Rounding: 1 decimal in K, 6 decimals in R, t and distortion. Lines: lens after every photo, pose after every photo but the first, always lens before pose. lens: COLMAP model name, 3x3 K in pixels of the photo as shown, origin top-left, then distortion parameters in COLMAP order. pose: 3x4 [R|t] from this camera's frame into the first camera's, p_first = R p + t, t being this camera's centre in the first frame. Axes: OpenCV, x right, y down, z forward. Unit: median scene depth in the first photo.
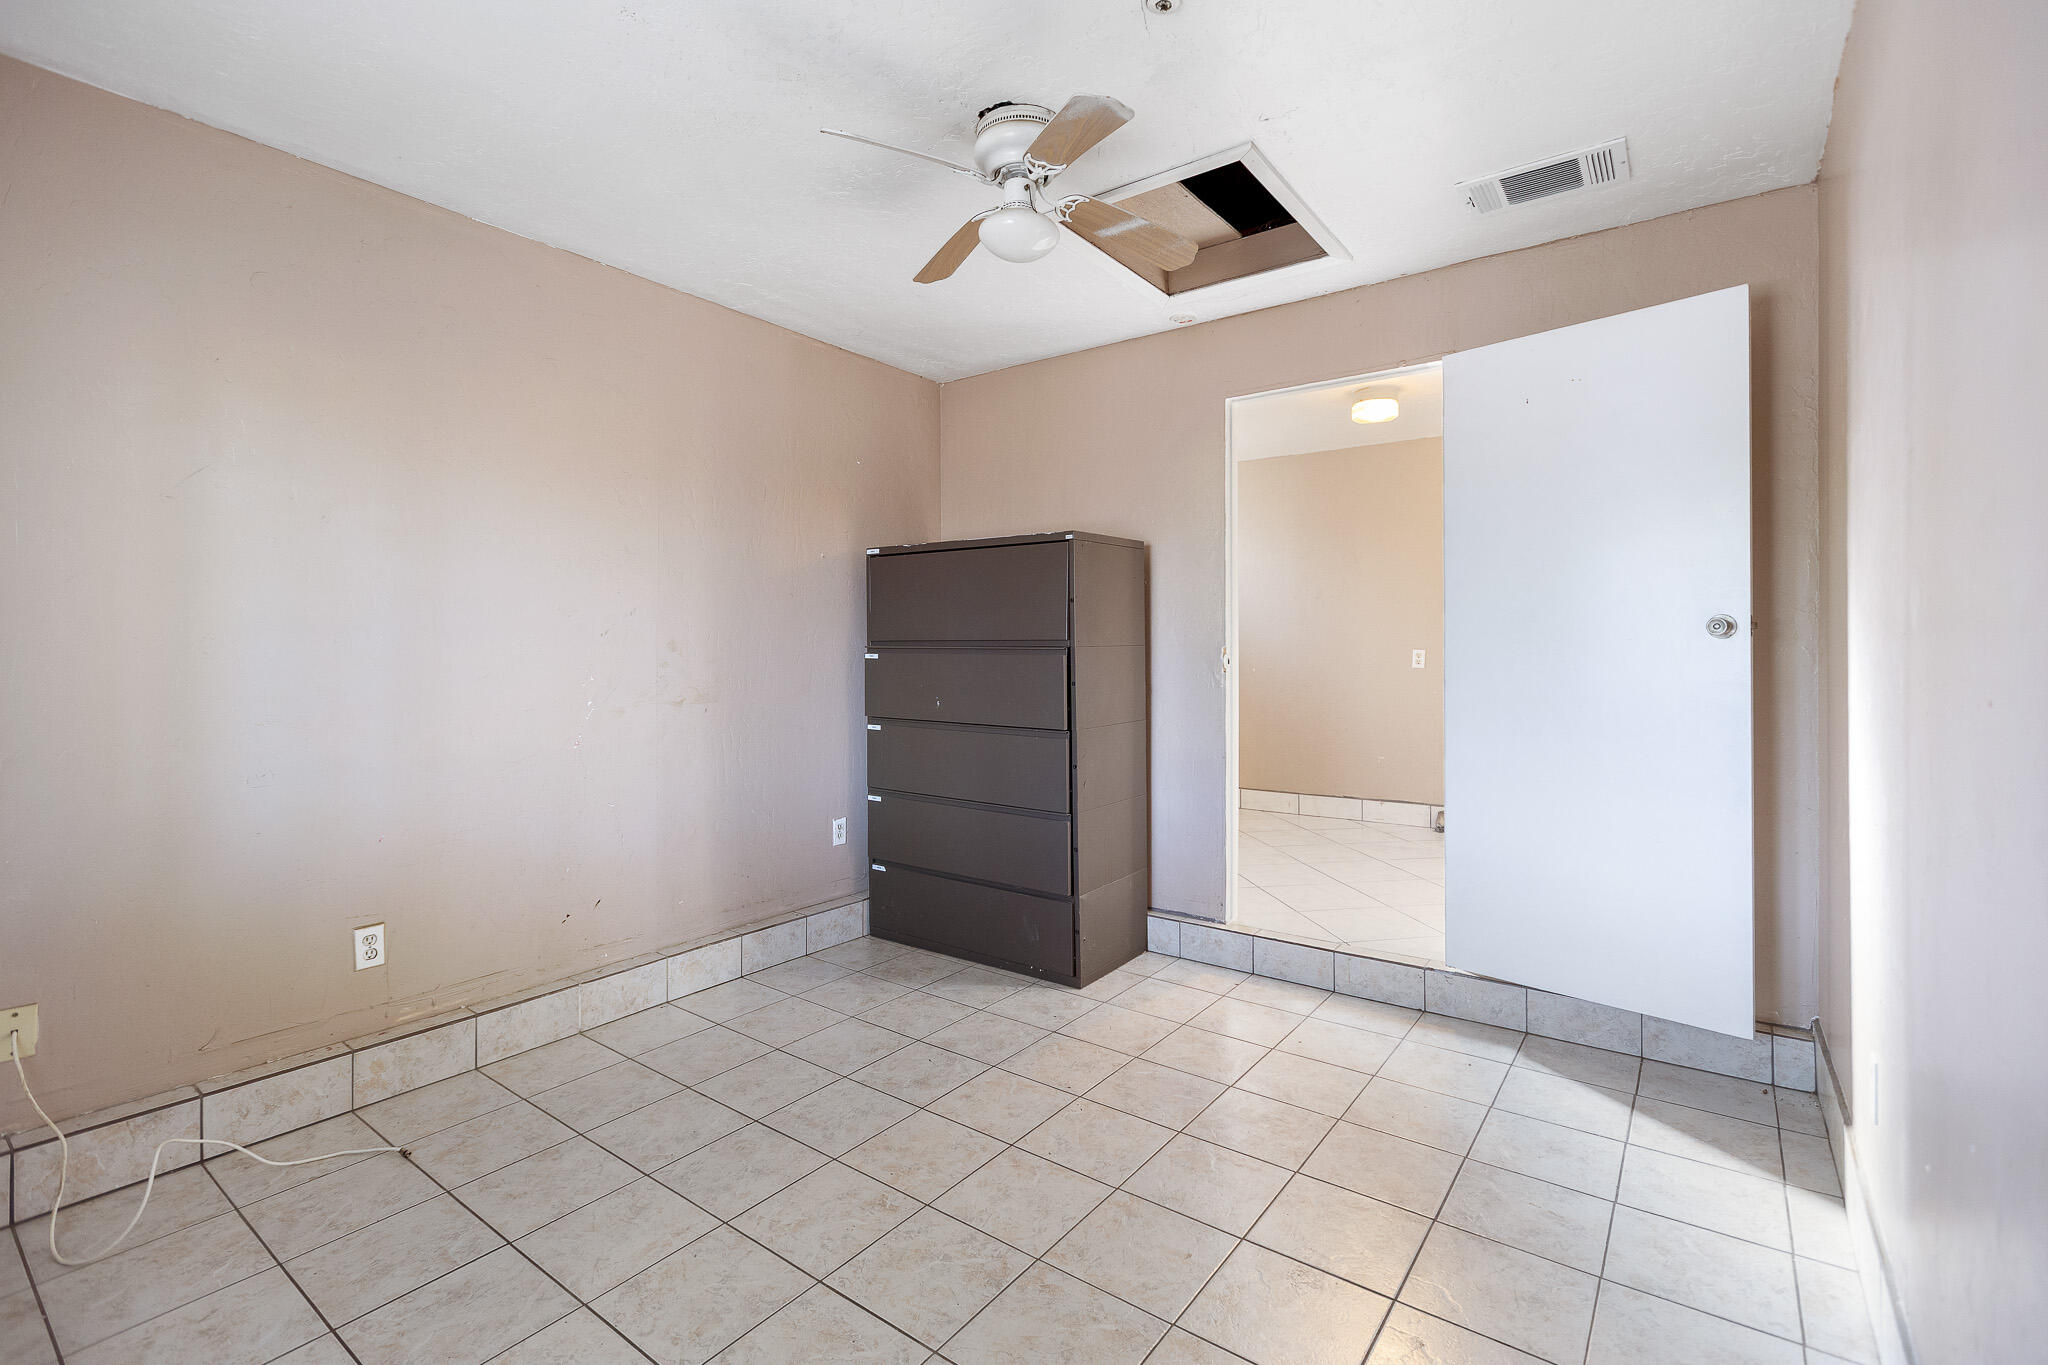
lens RADIAL K [[920.5, 0, 1030.0], [0, 920.5, 650.4], [0, 0, 1]] dist [-0.001323, -0.000168]
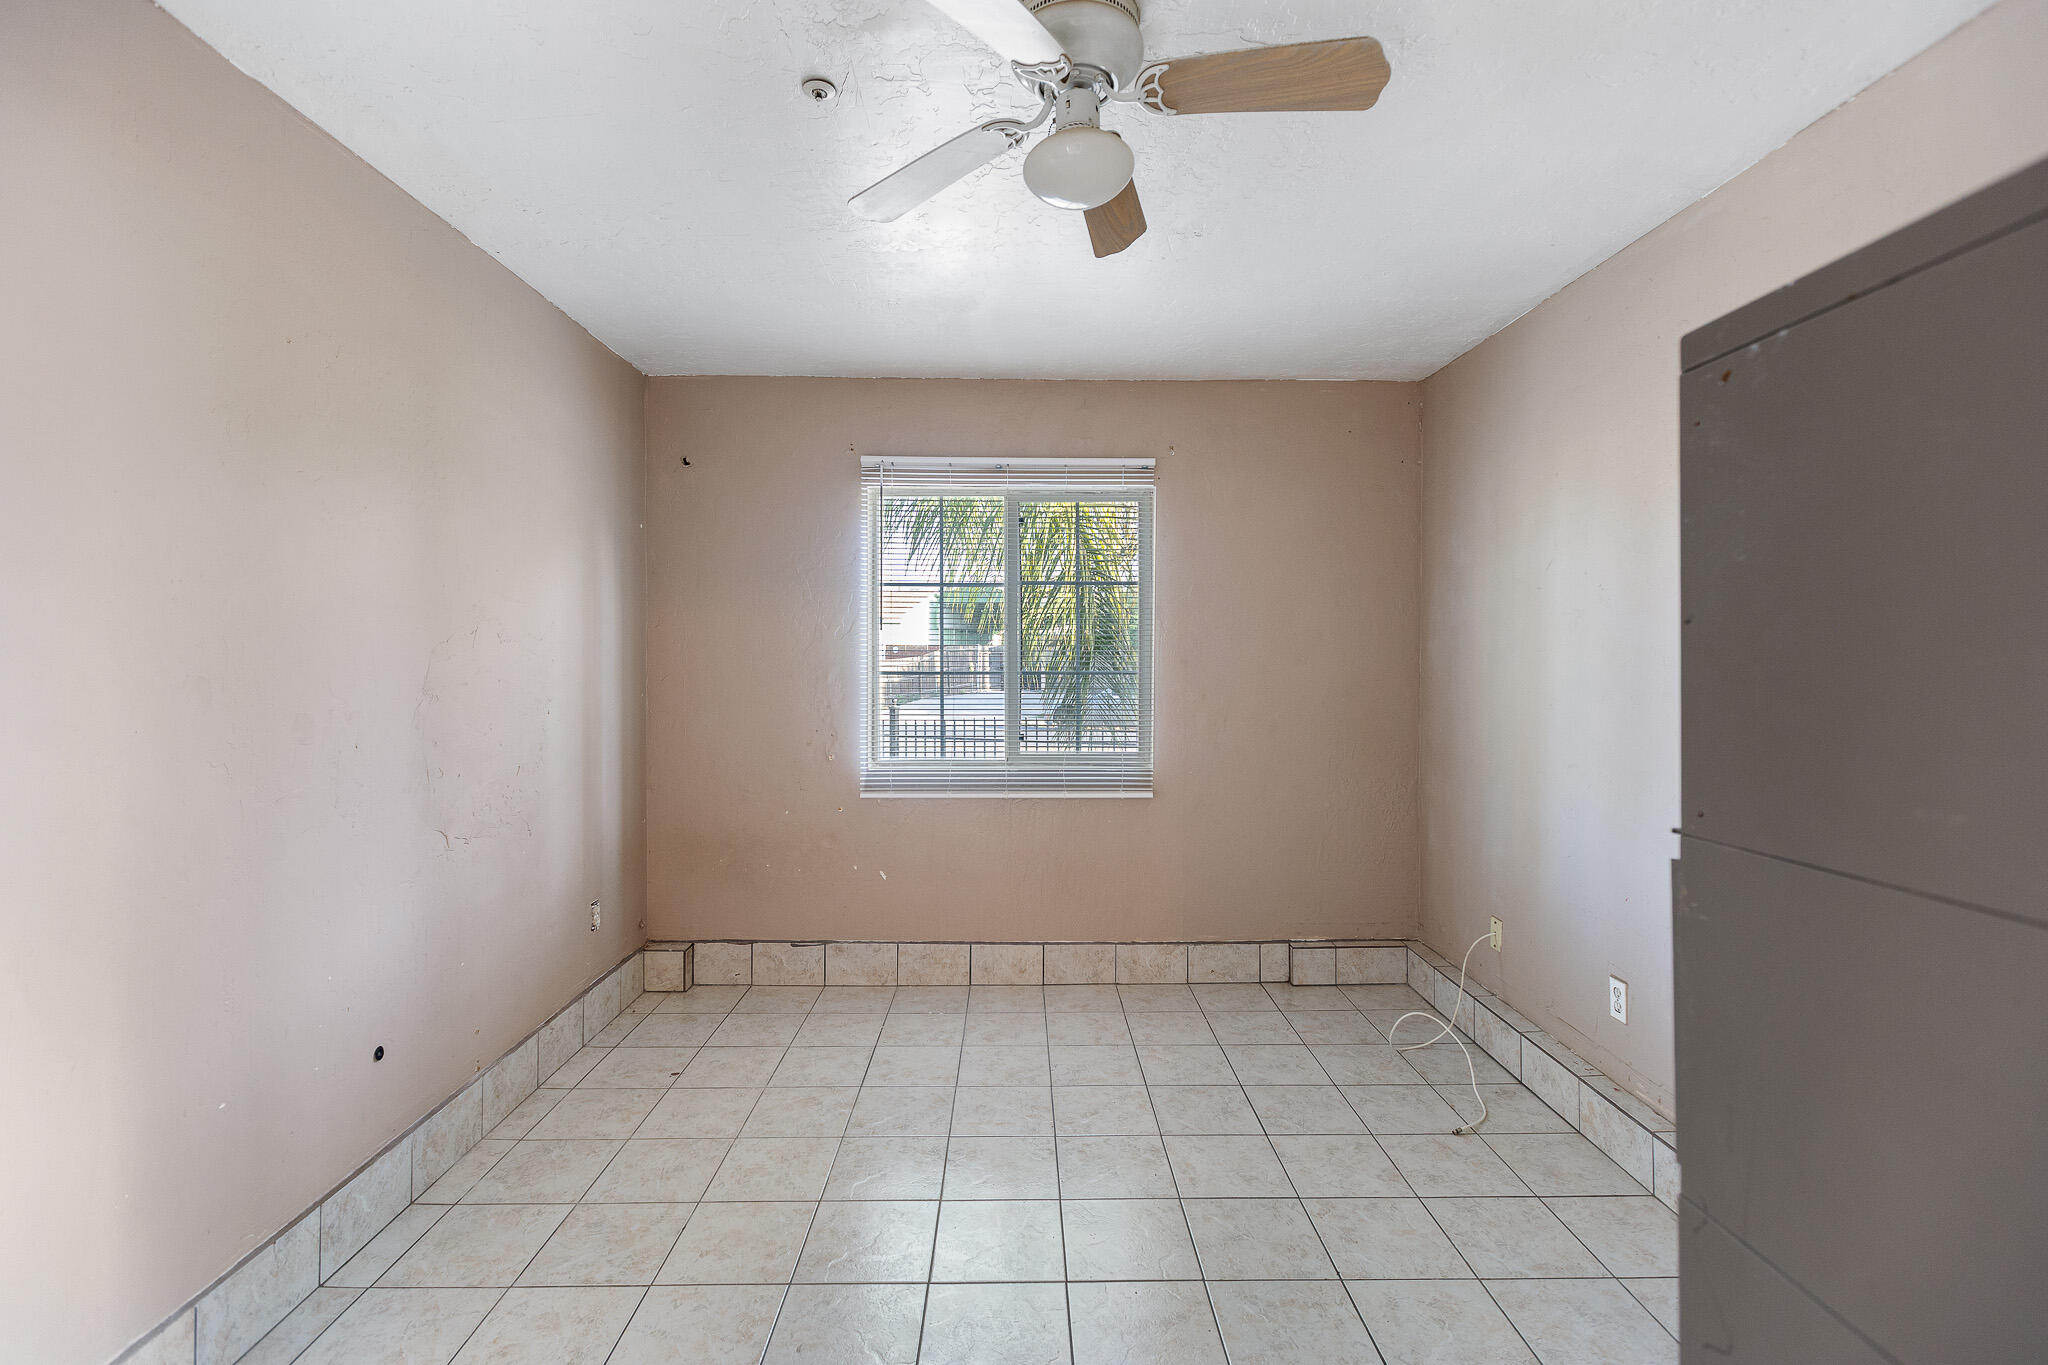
lens RADIAL K [[920.5, 0, 1030.0], [0, 920.5, 650.4], [0, 0, 1]] dist [-0.001323, -0.000168]
pose [[-0.792087, 0.002304, -0.610404, 0.365567], [-0.000188, 0.999992, 0.004020, -0.060182], [0.610408, 0.003299, -0.792080, 1.221764]]
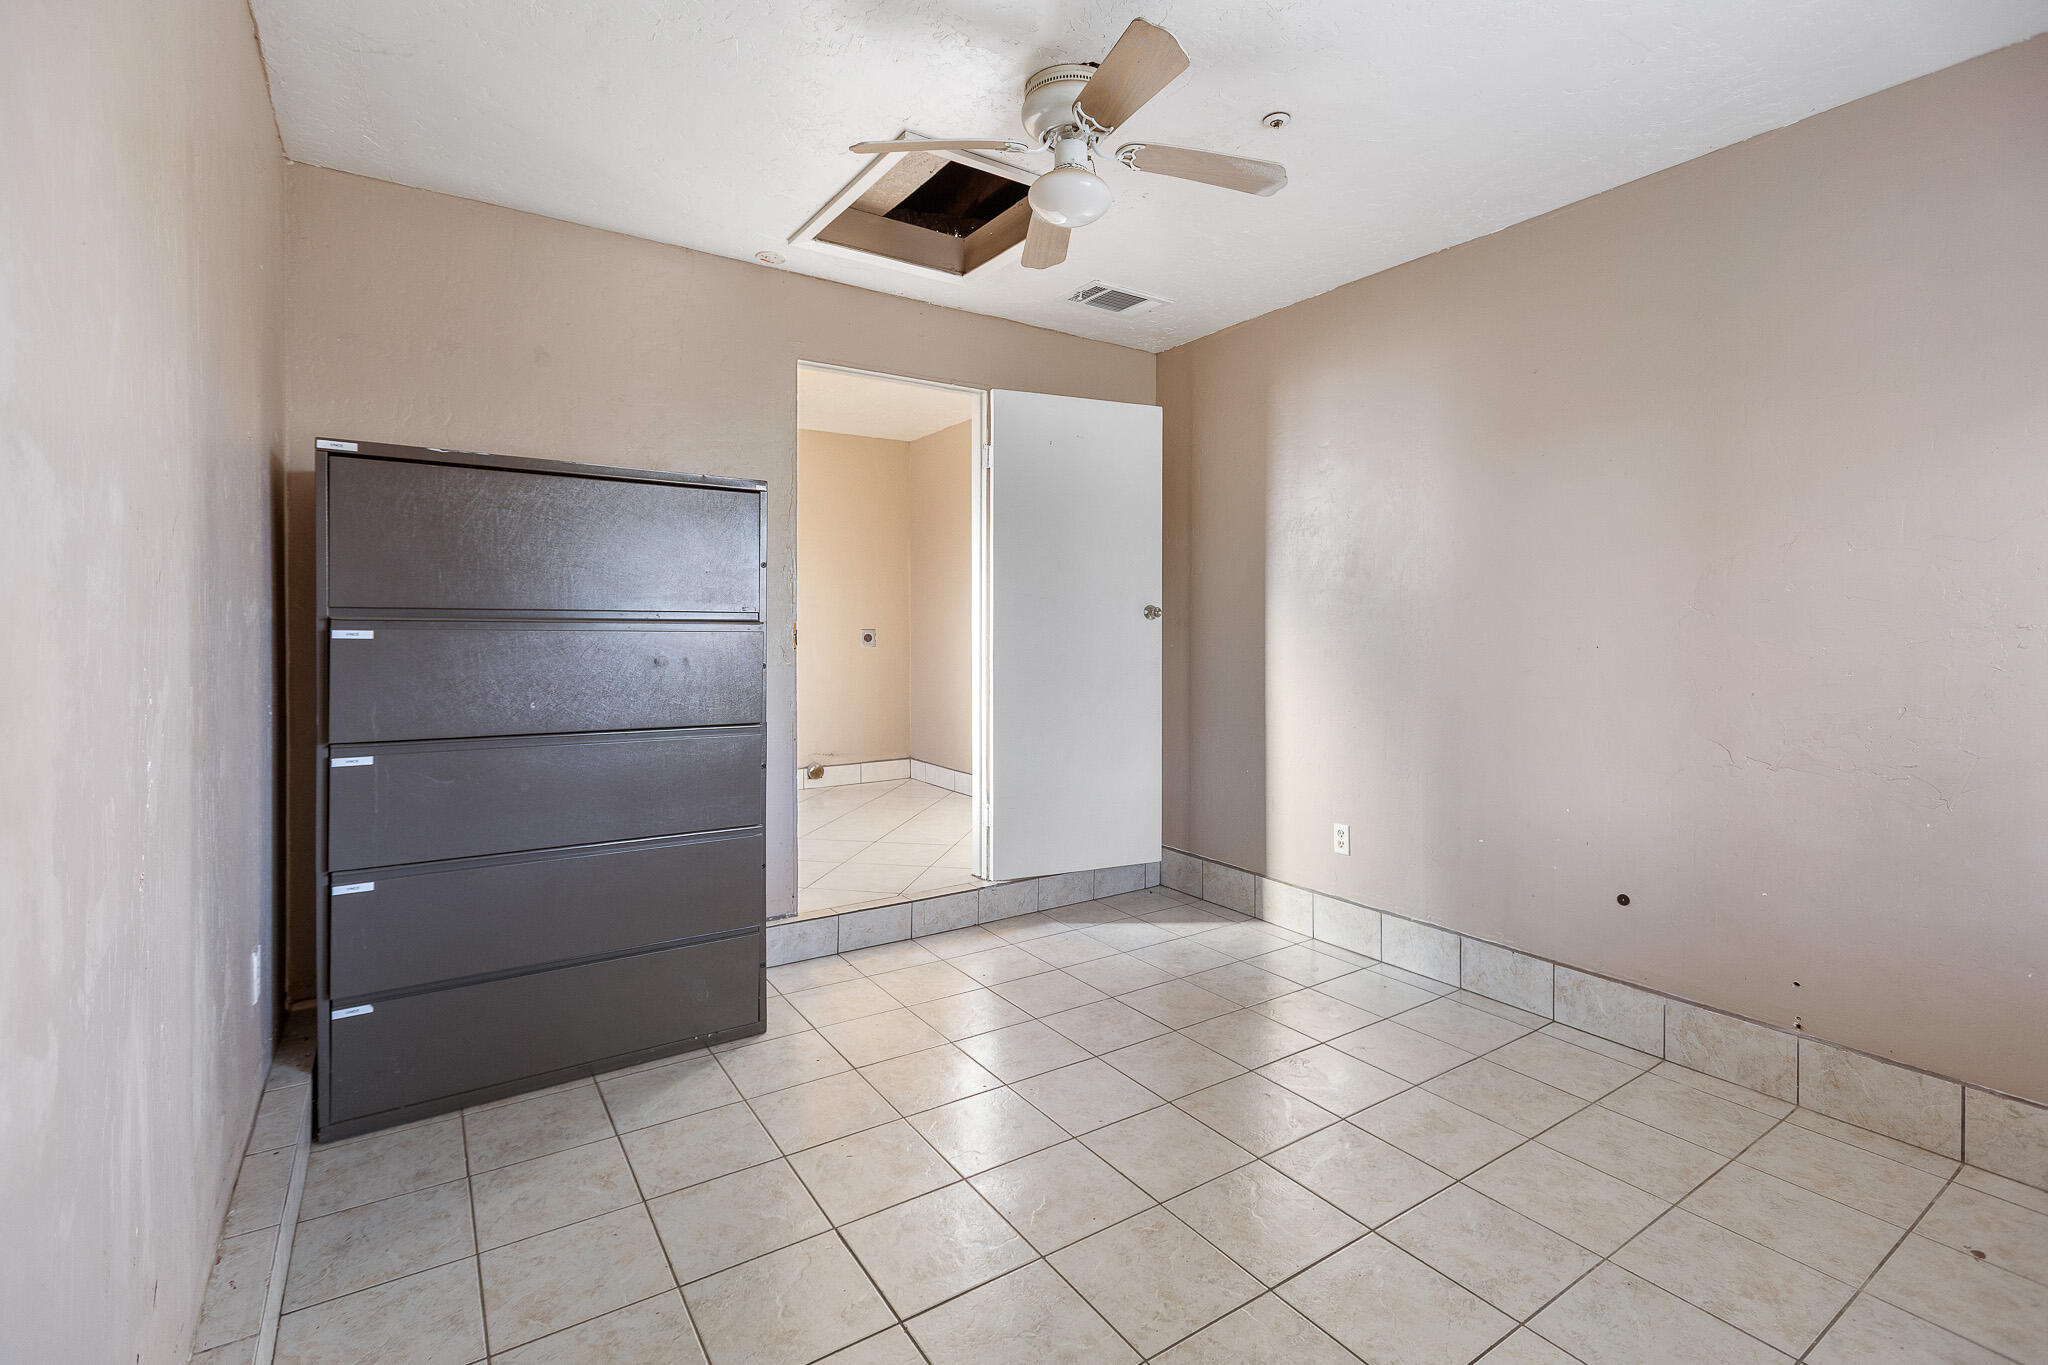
lens RADIAL K [[930.5, 0, 1028.1], [0, 930.5, 624.6], [0, 0, 1]] dist [-0.000279, 0.000053]
pose [[0.331381, 0.004695, 0.943485, -0.742021], [-0.001710, 0.999989, -0.004375, 0.002750], [-0.943496, -0.000163, 0.331385, 0.558649]]
